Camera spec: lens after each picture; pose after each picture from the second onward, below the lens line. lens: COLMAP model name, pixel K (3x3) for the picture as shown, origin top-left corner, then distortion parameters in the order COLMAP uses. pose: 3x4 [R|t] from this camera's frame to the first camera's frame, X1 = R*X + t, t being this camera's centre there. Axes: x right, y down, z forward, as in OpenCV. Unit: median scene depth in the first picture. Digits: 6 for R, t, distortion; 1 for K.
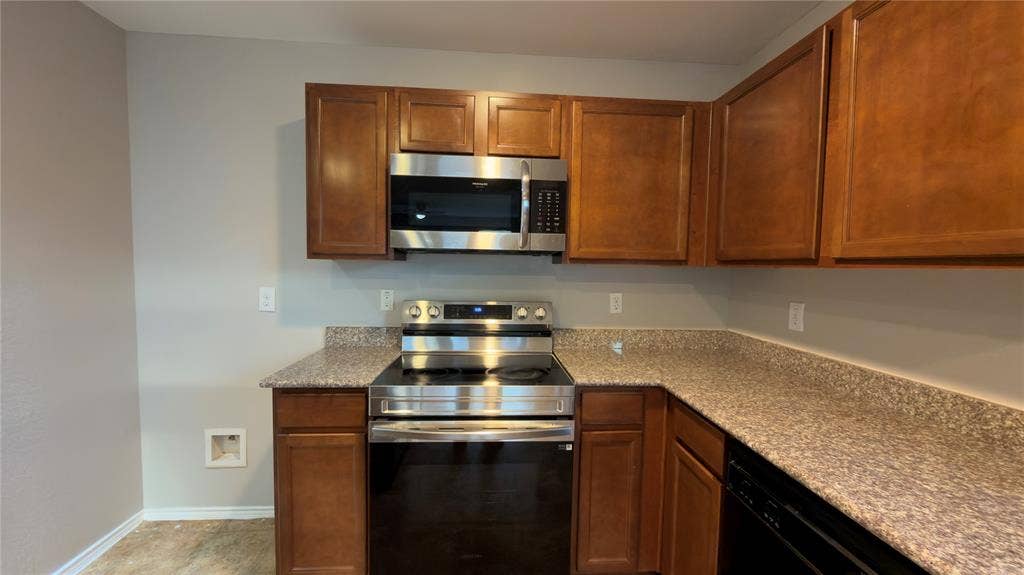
lens RADIAL K [[409.1, 0, 508.4], [0, 409.1, 288.0], [0, 0, 1]] dist [0.001909, -0.001655]
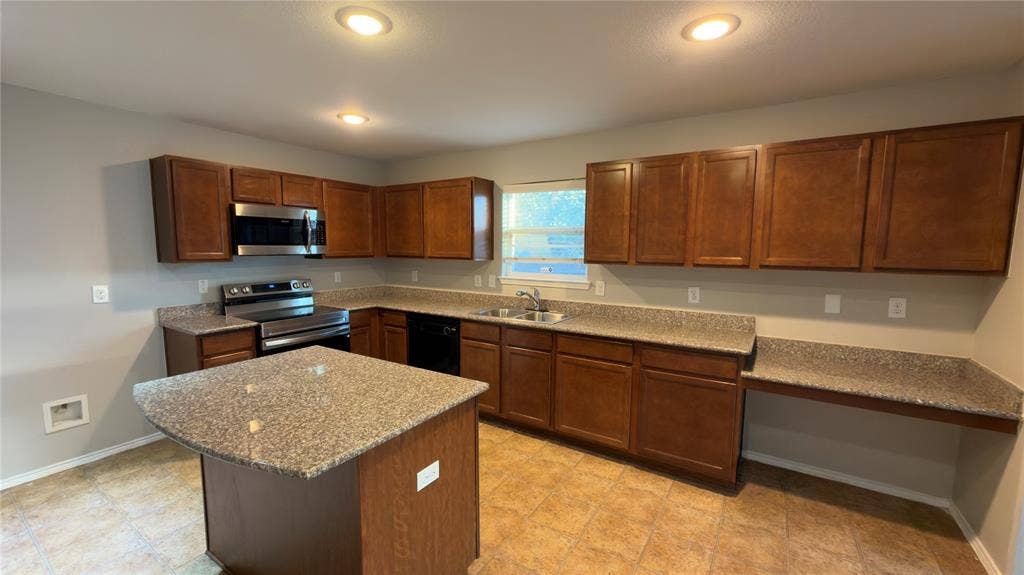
lens RADIAL K [[409.1, 0, 511.8], [0, 409.1, 288.4], [0, 0, 1]] dist [0.001909, -0.001655]
pose [[0.596662, -0.100681, 0.796152, -0.995531], [0.048864, 0.994816, 0.089184, -0.052749], [-0.801003, -0.014309, 0.598489, -1.040273]]
